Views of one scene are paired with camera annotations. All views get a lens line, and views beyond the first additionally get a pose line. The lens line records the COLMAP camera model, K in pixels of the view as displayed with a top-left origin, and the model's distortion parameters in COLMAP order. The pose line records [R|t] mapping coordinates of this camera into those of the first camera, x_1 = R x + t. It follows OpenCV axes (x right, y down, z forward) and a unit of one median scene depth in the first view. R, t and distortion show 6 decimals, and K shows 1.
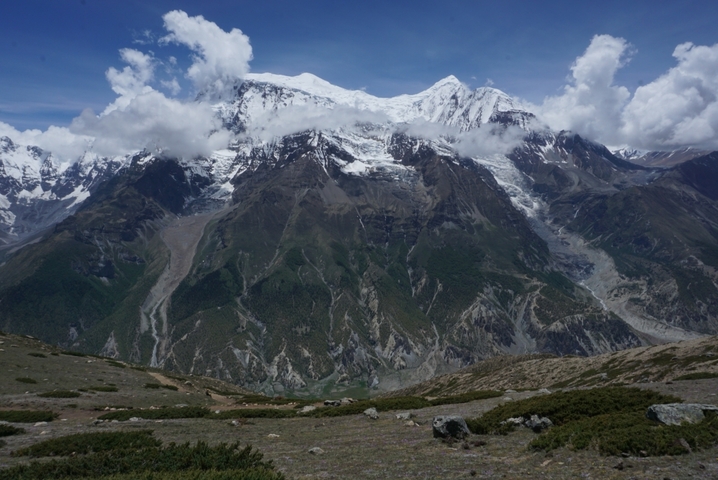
lens RADIAL K [[489.6, 0, 359.0], [0, 489.6, 240.0], [0, 0, 1]] dist [-0.007732, -0.002280]
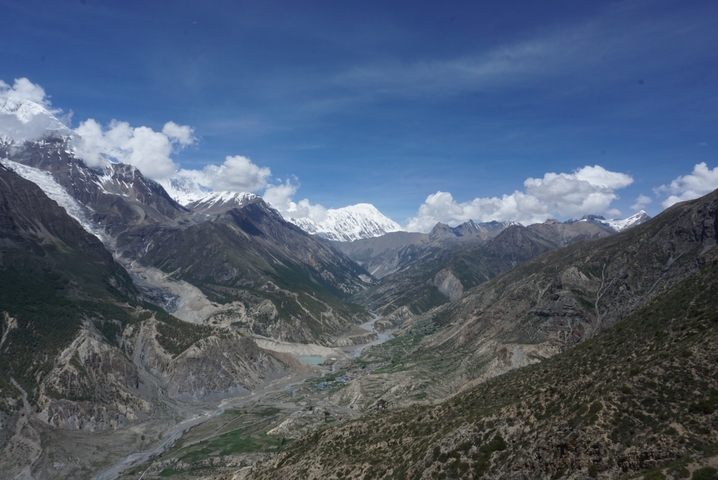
lens RADIAL K [[489.6, 0, 359.0], [0, 489.6, 240.0], [0, 0, 1]] dist [-0.007732, -0.002280]
pose [[0.614308, 0.051736, 0.787368, -0.055019], [0.038503, 0.994694, -0.095400, 0.051391], [-0.788126, 0.088921, 0.609057, 0.171585]]
